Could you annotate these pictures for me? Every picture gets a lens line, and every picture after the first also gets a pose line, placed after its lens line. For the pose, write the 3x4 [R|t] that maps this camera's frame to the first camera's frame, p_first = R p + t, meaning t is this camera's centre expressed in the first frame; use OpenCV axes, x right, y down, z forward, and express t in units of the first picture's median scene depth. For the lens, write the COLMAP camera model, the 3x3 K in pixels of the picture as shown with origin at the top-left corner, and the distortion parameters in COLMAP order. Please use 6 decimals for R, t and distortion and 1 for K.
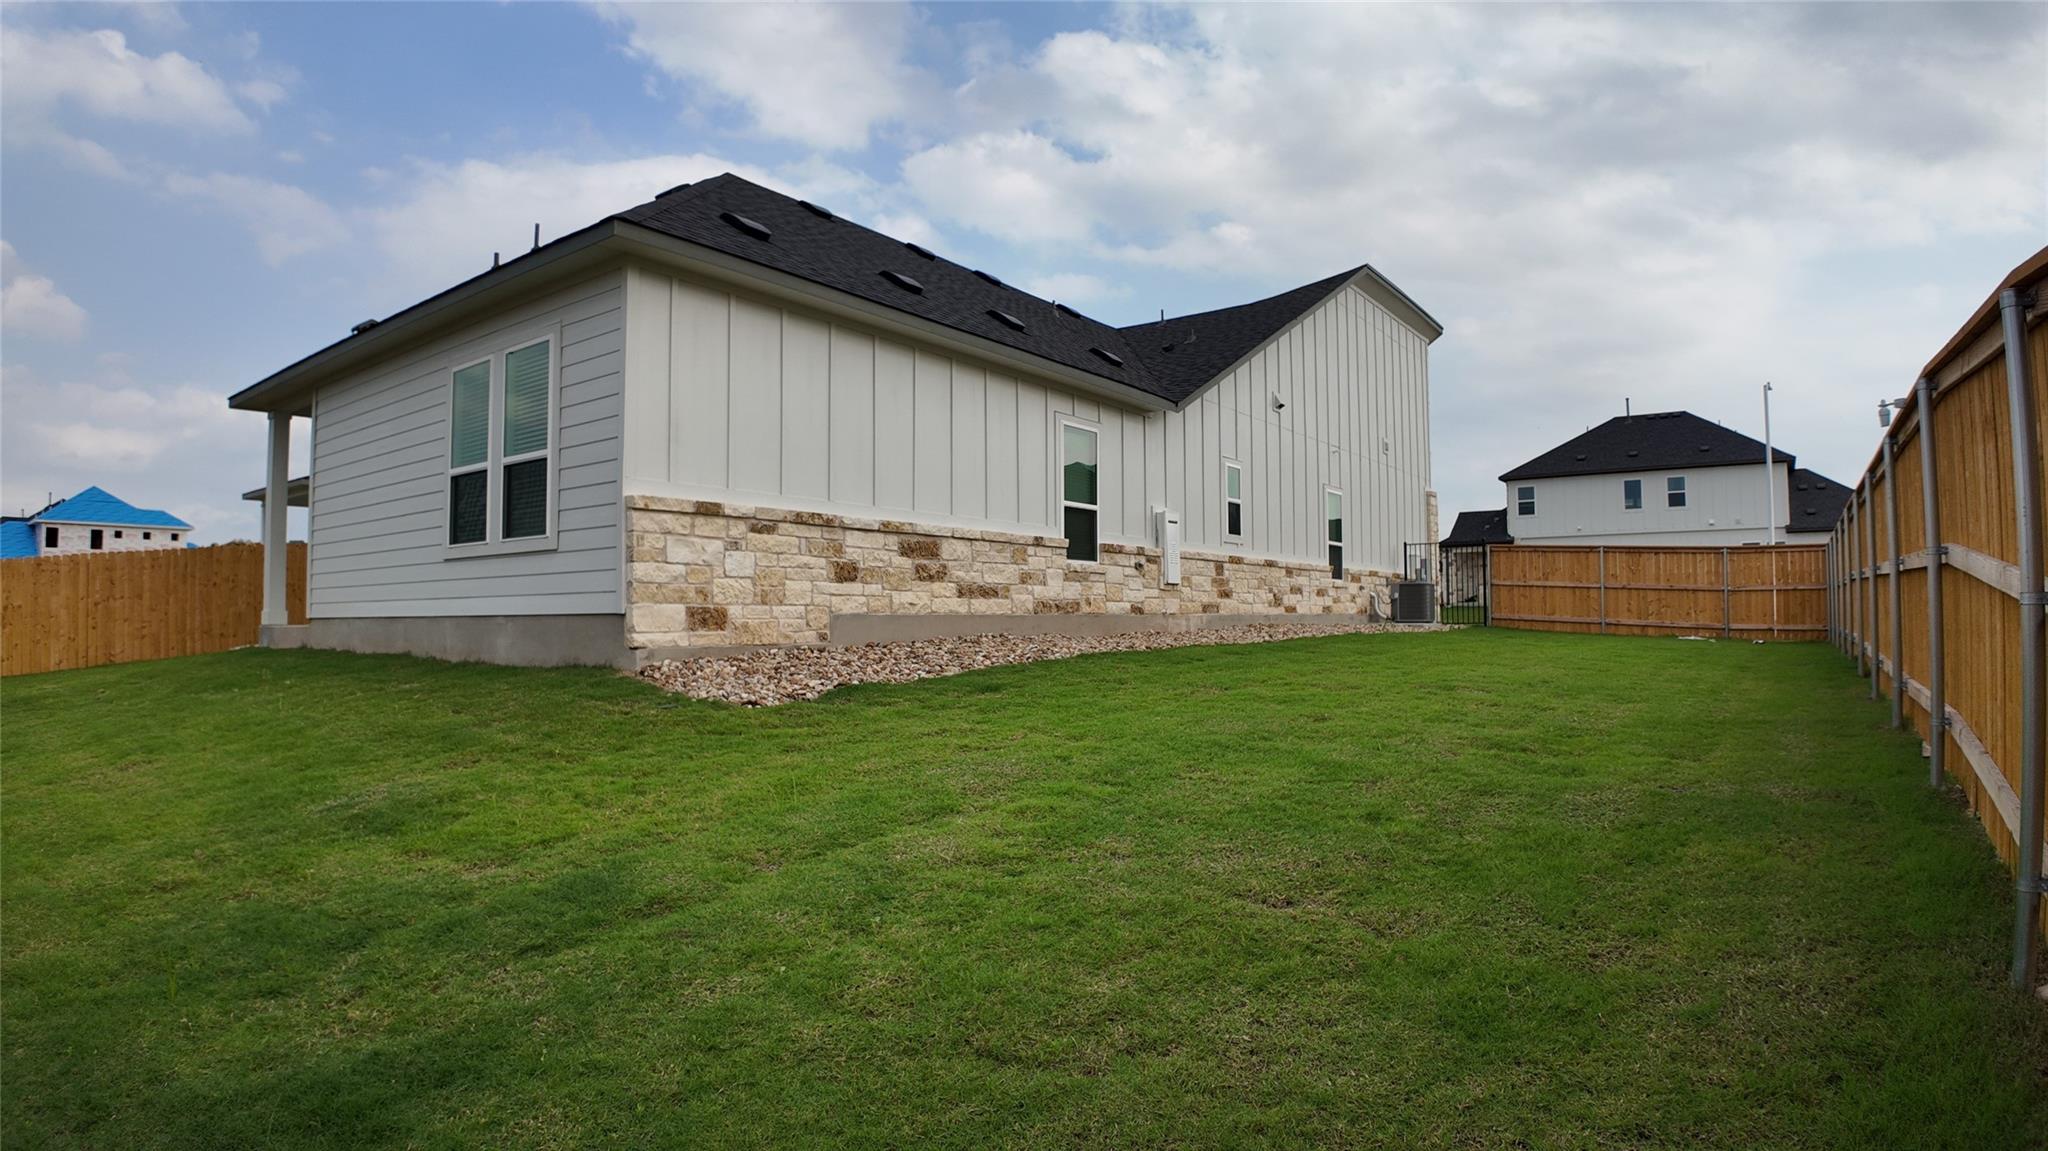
lens RADIAL K [[1078.5, 0, 1051.5], [0, 1078.5, 586.1], [0, 0, 1]] dist [-0.091041, -0.013810]
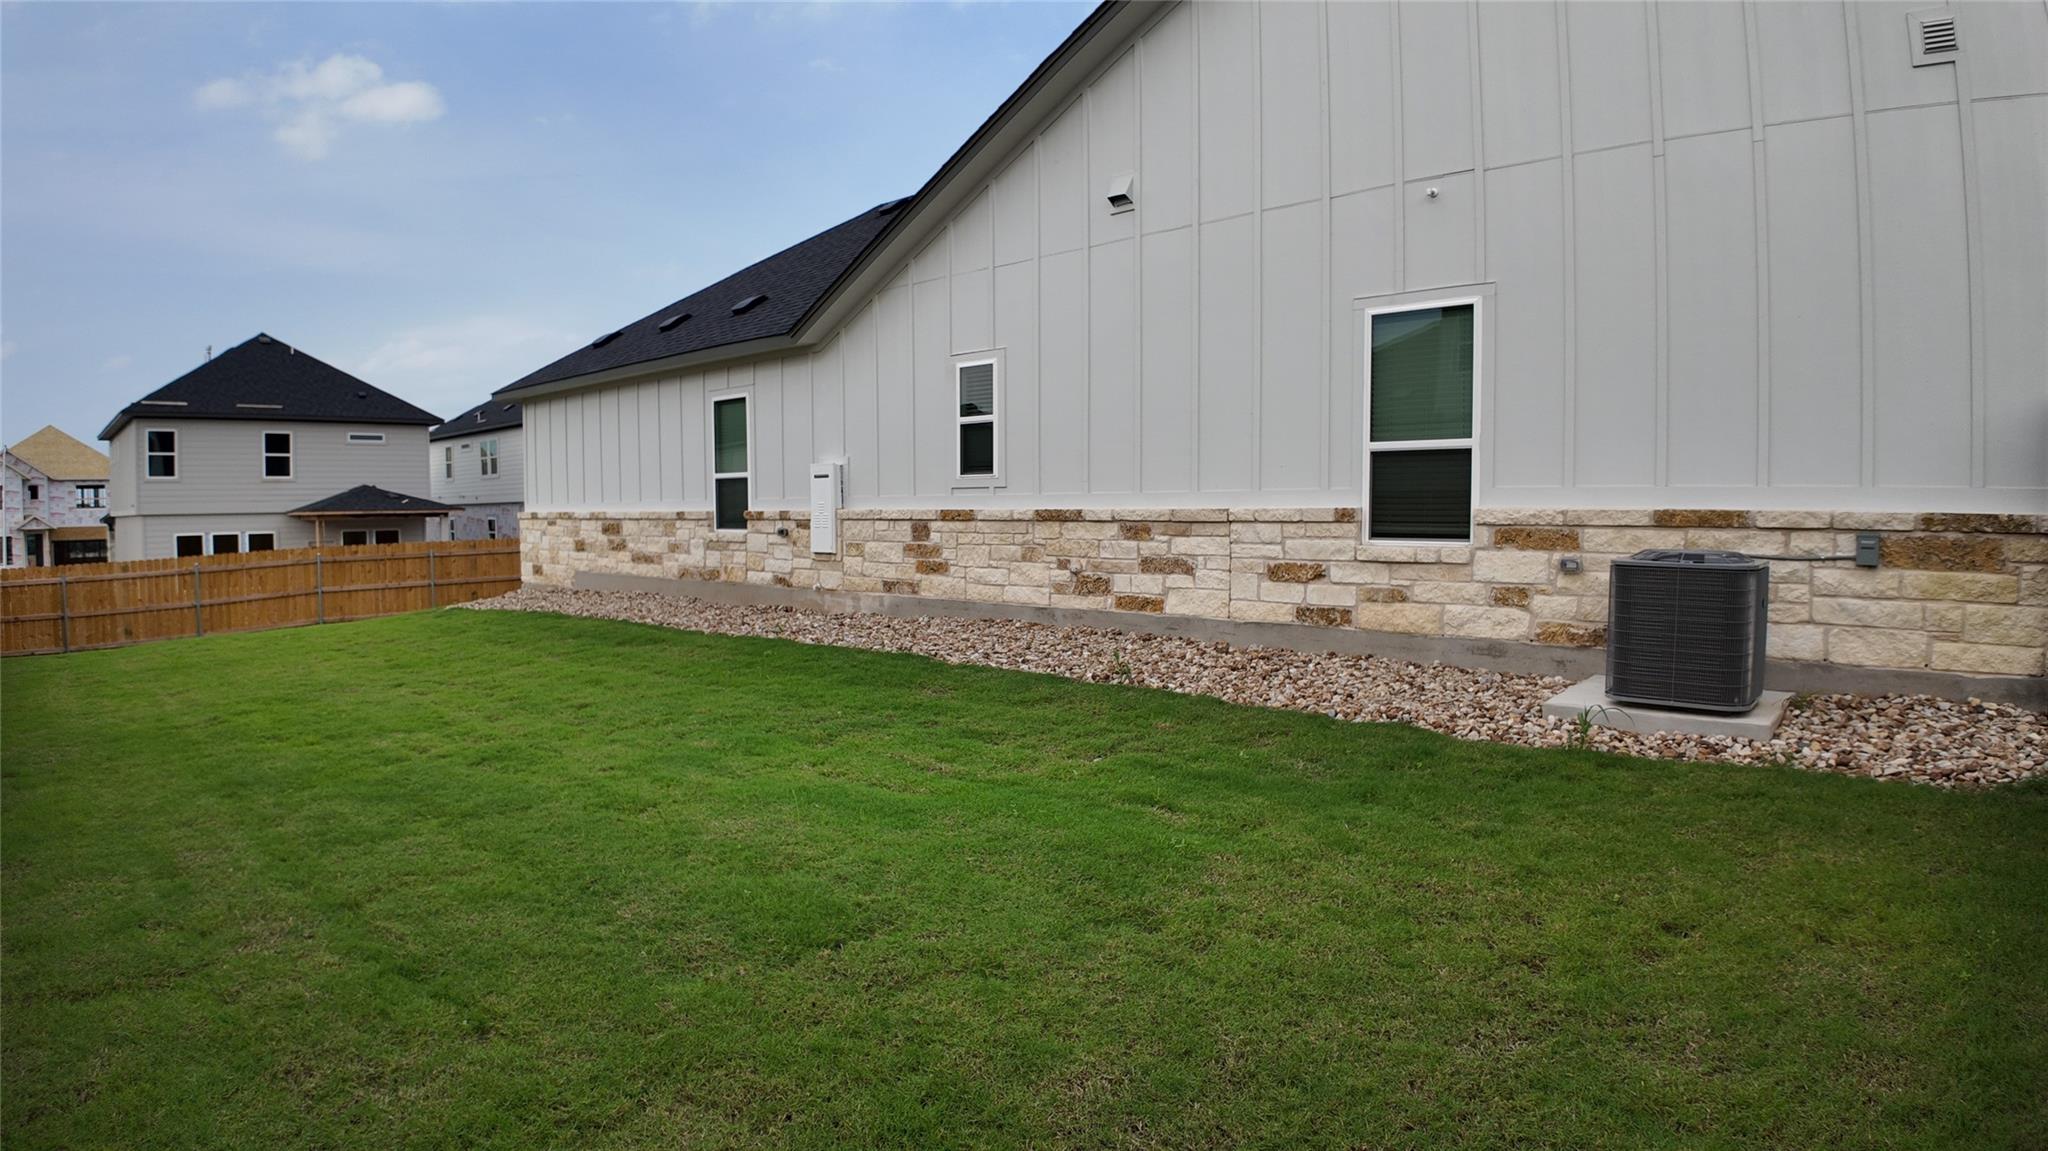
lens RADIAL K [[1078.5, 0, 1051.5], [0, 1078.5, 586.1], [0, 0, 1]] dist [-0.091041, -0.013810]
pose [[-0.093567, -0.031493, -0.995115, 0.950428], [-0.052515, 0.998264, -0.026654, 0.038020], [0.994227, 0.049765, -0.095058, 1.318607]]
